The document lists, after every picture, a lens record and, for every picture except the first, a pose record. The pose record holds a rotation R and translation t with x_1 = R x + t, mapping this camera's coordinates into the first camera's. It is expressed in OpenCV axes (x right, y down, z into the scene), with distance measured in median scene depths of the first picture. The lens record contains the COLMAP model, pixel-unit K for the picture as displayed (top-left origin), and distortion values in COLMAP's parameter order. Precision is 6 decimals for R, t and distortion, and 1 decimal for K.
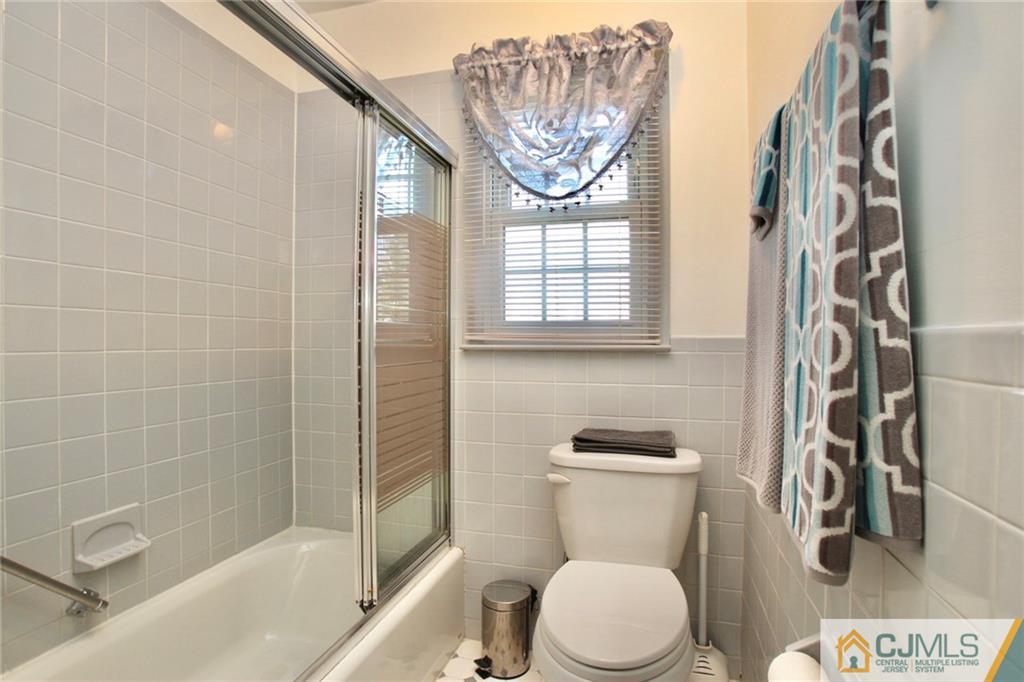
lens RADIAL K [[509.7, 0, 495.5], [0, 509.7, 341.7], [0, 0, 1]] dist [-0.077961, 0.031629]
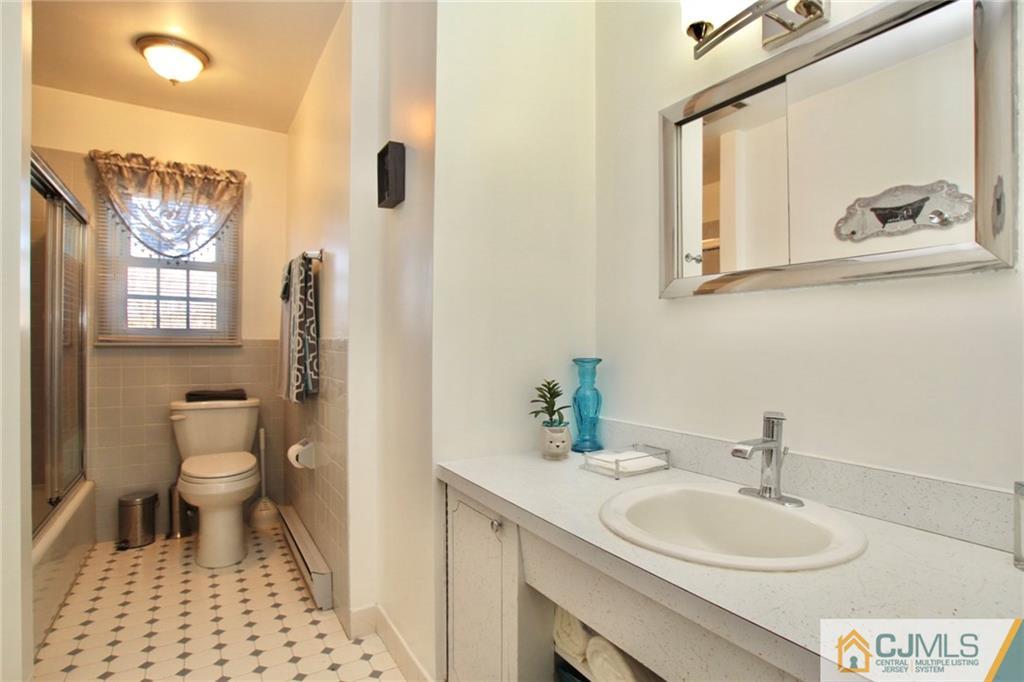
lens RADIAL K [[530.5, 0, 524.3], [0, 530.5, 344.2], [0, 0, 1]] dist [-0.052257, 0.038317]
pose [[0.645292, -0.004433, 0.763923, -0.483387], [-0.000750, 0.999979, 0.006437, -0.002924], [-0.763936, -0.004727, 0.645275, -1.098835]]
